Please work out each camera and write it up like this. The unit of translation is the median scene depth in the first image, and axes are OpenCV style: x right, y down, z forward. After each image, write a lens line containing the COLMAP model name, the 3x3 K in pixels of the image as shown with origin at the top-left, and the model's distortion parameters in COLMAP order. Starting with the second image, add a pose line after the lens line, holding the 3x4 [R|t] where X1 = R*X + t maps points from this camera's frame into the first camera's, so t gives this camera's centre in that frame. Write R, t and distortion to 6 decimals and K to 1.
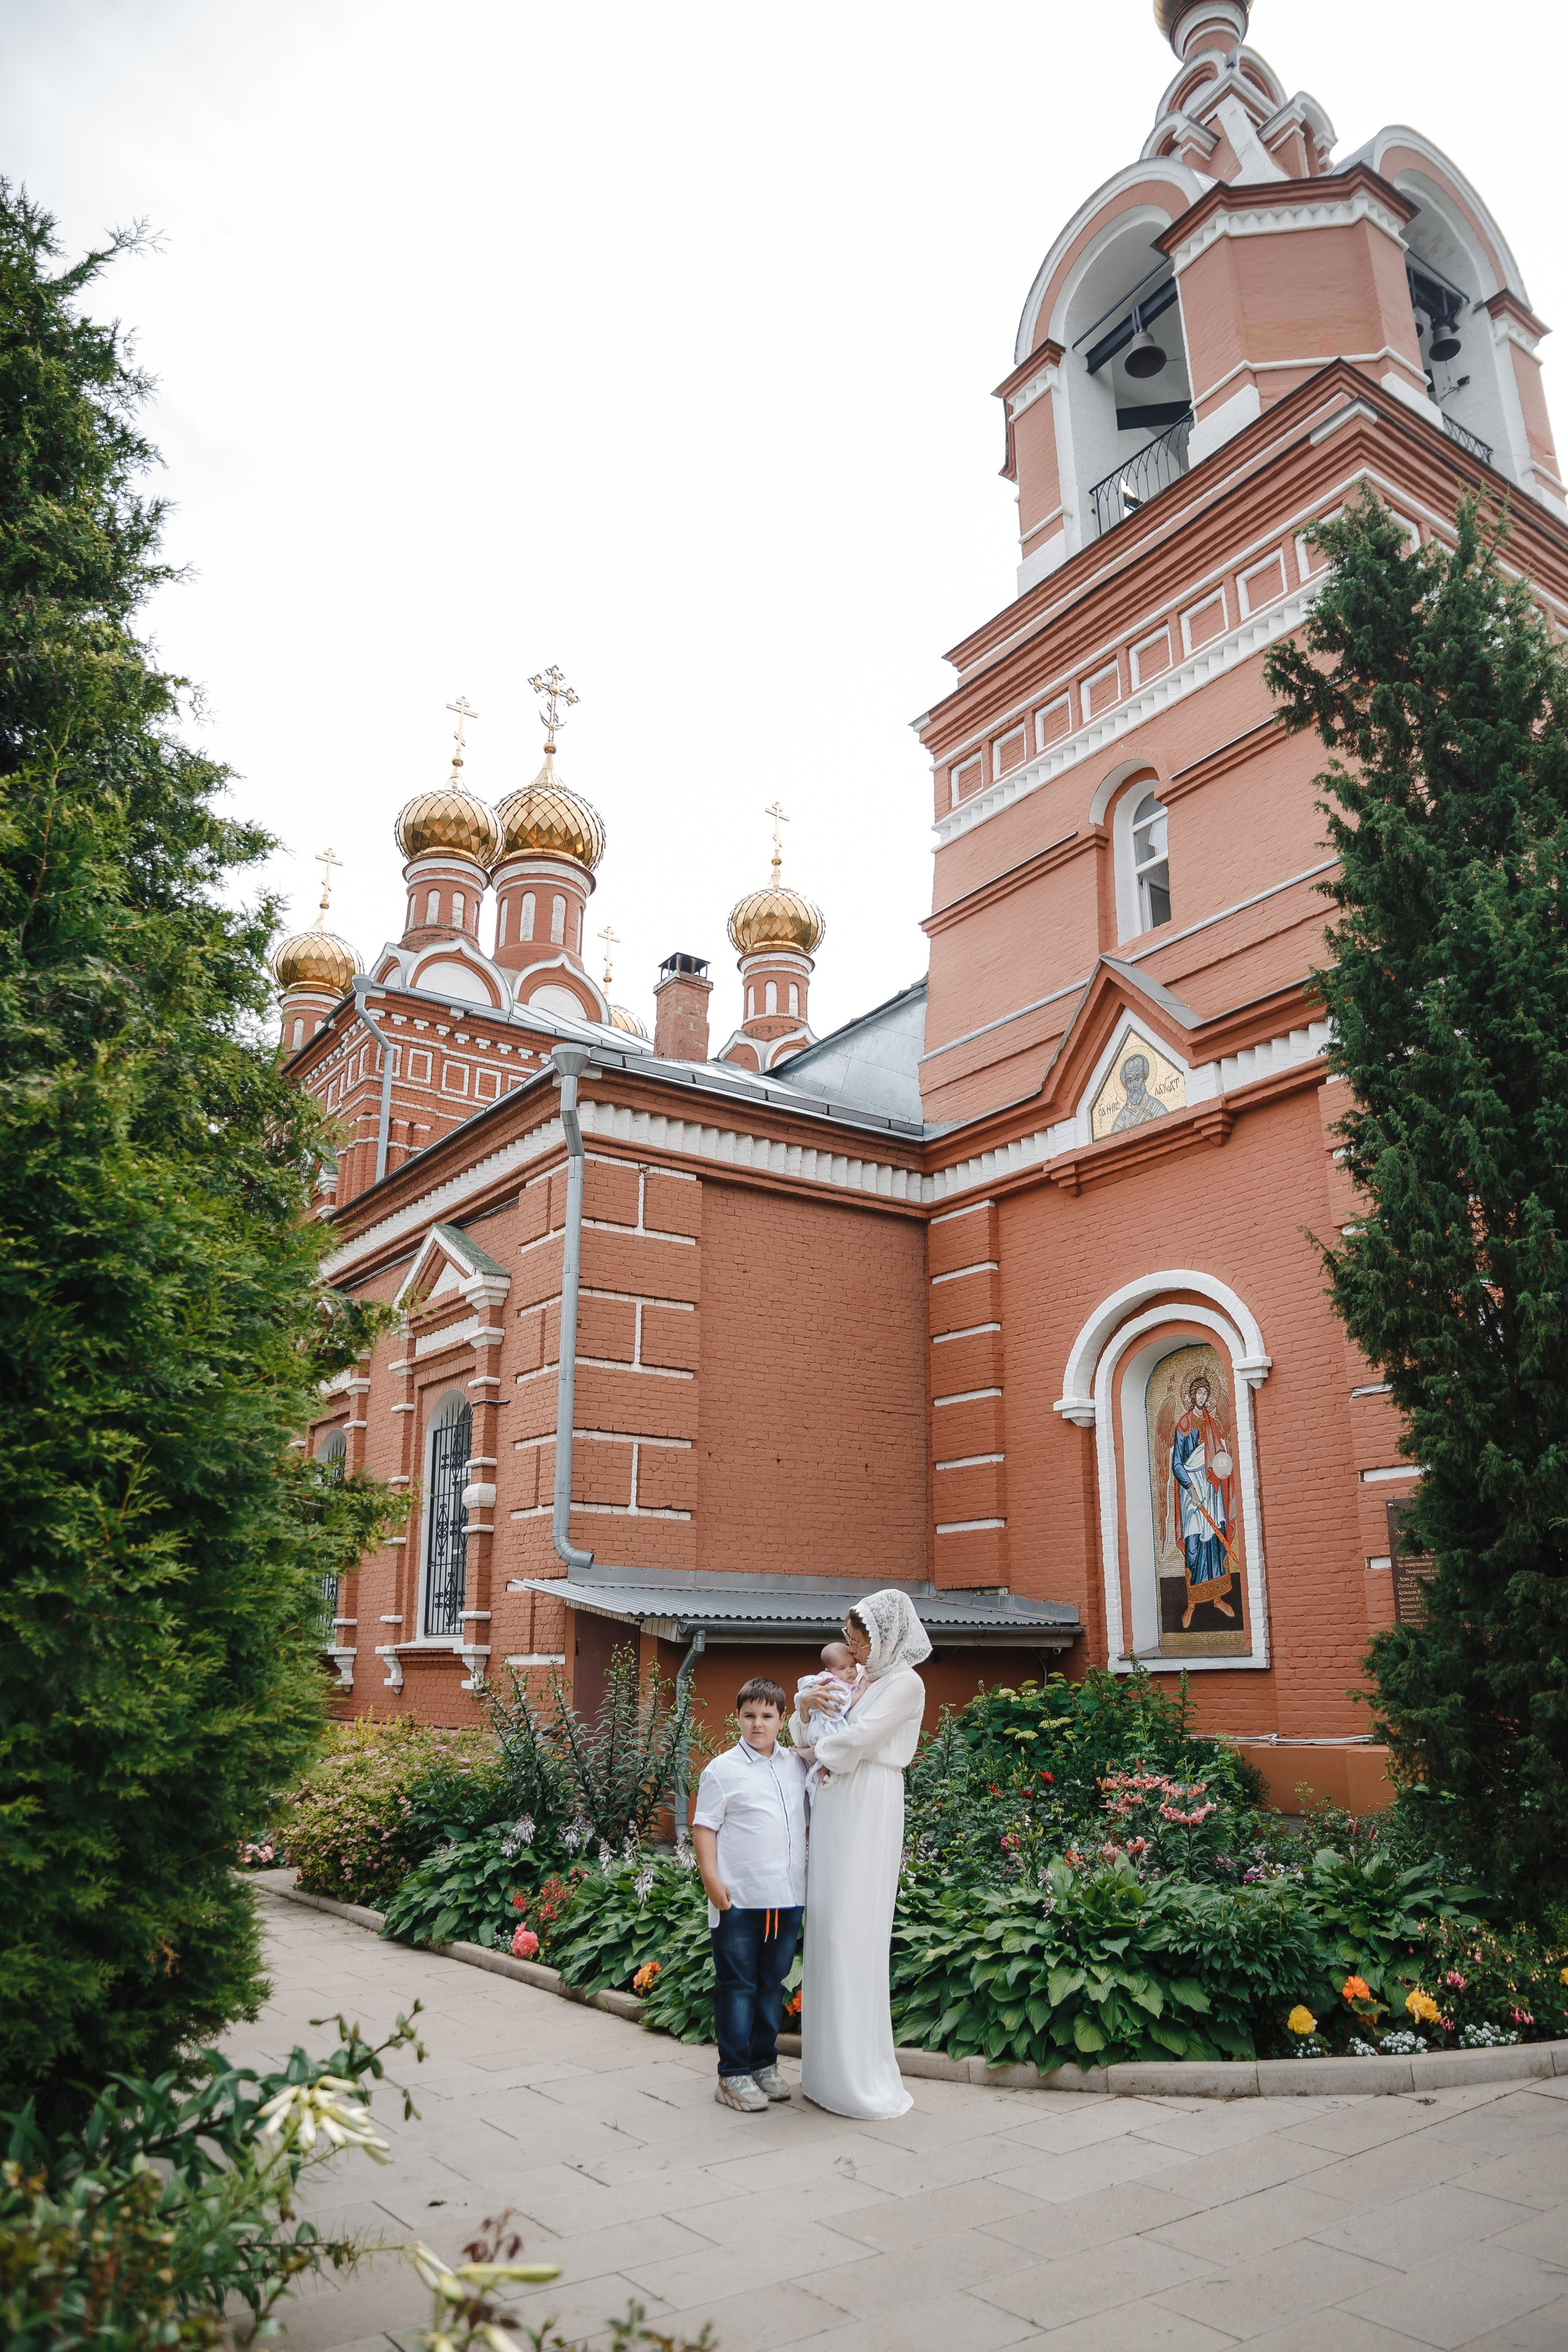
lens RADIAL K [[1584.2, 0, 772.6], [0, 1584.2, 1183.6], [0, 0, 1]] dist [-0.130136, 0.091419]
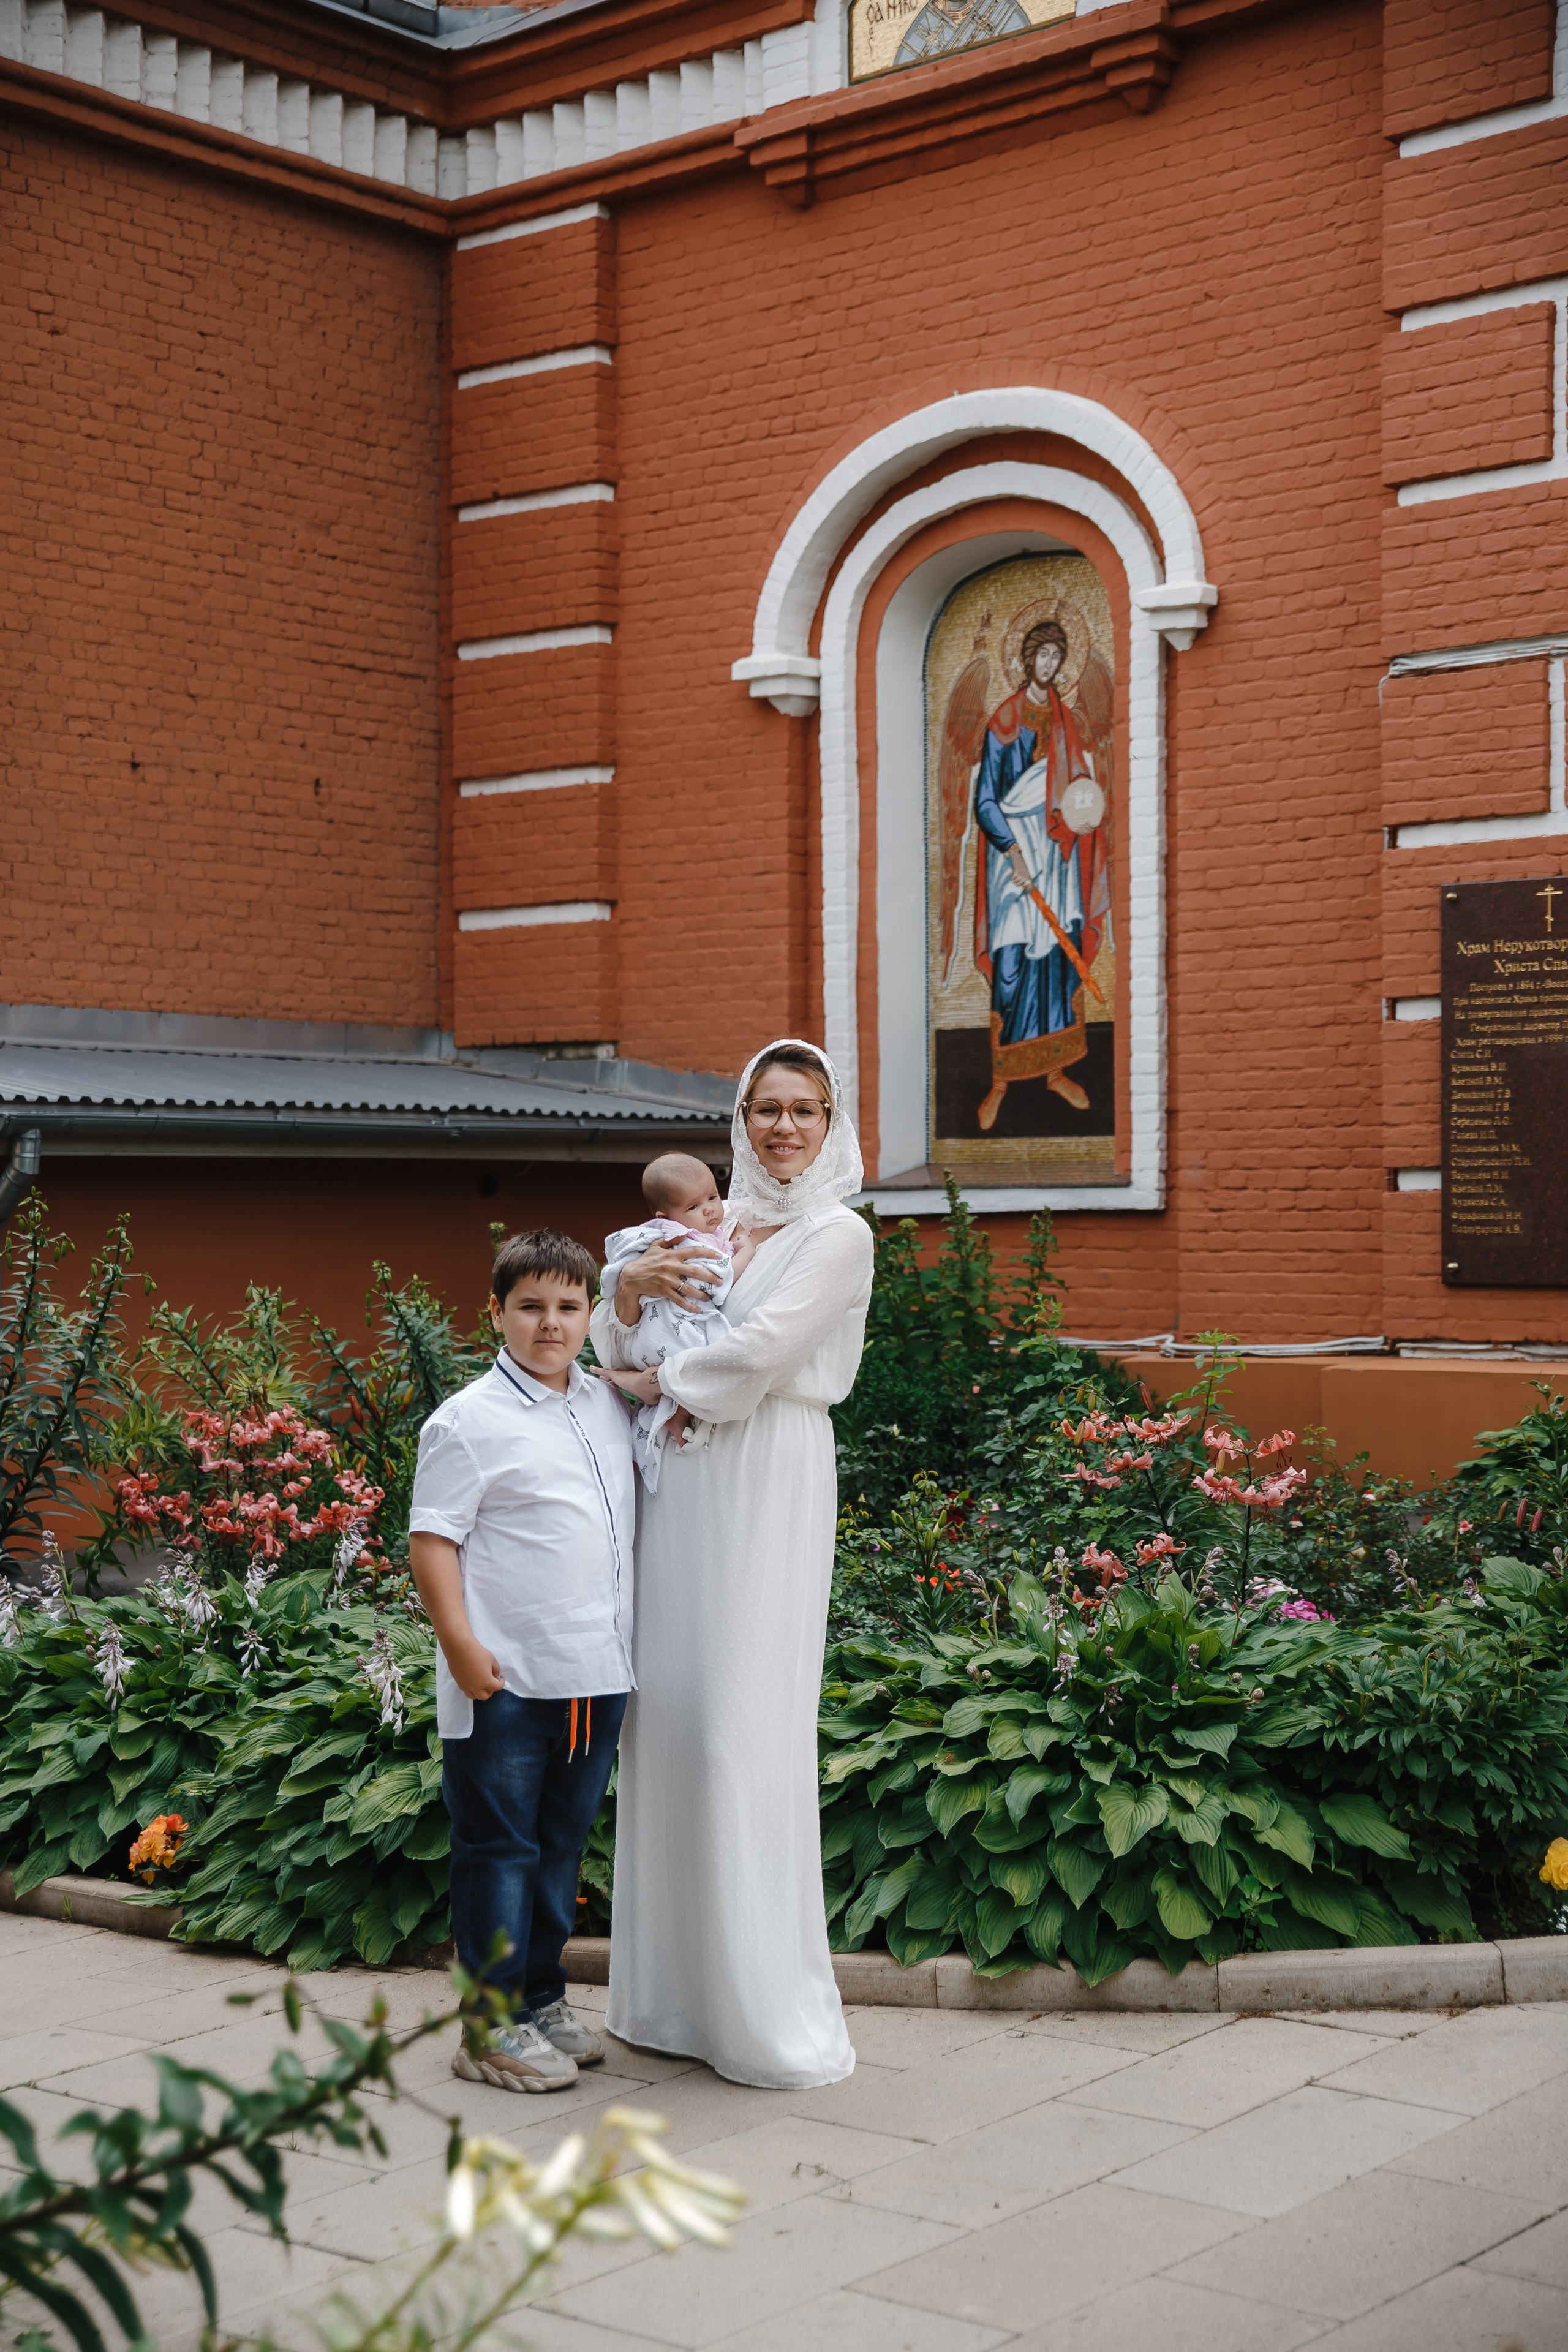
lens RADIAL K [[3342.0, 0, 788.2], [0, 3342.0, 1180.2], [0, 0, 1]] dist [0.083074, 0.094428]
pose [[0.966566, -0.006235, 0.256343, -0.159418], [-0.068197, 0.957449, 0.280431, 0.011059], [-0.247184, -0.288537, 0.925012, 0.043908]]
